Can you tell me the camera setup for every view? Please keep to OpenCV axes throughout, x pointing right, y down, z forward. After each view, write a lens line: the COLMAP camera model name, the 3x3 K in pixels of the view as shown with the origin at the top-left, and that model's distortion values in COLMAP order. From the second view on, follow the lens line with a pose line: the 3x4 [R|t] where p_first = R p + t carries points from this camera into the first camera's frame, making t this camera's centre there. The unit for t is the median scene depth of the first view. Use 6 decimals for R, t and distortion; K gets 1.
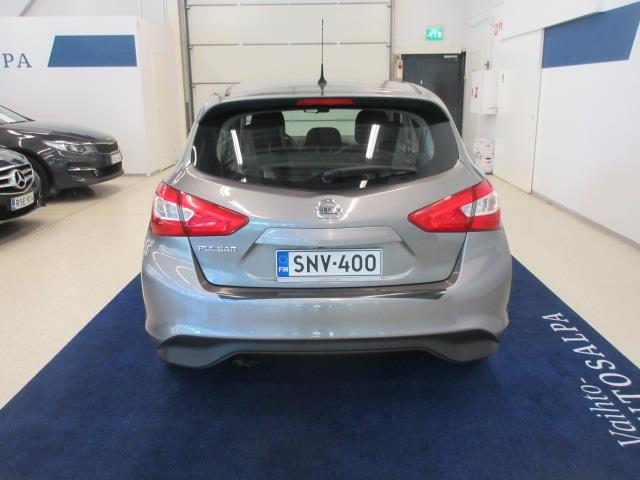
lens RADIAL K [[580.4, 0, 320.0], [0, 580.4, 240.0], [0, 0, 1]] dist [0.002217, -0.001060]
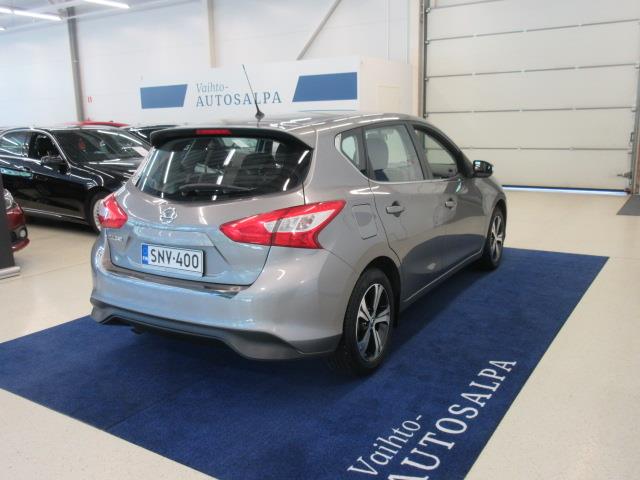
lens RADIAL K [[580.4, 0, 320.0], [0, 580.4, 240.0], [0, 0, 1]] dist [0.002217, -0.001060]
pose [[0.845135, 0.099141, -0.525278, 0.928871], [-0.123203, 0.992321, -0.010934, -0.024258], [0.520161, 0.073957, 0.850860, 0.082851]]
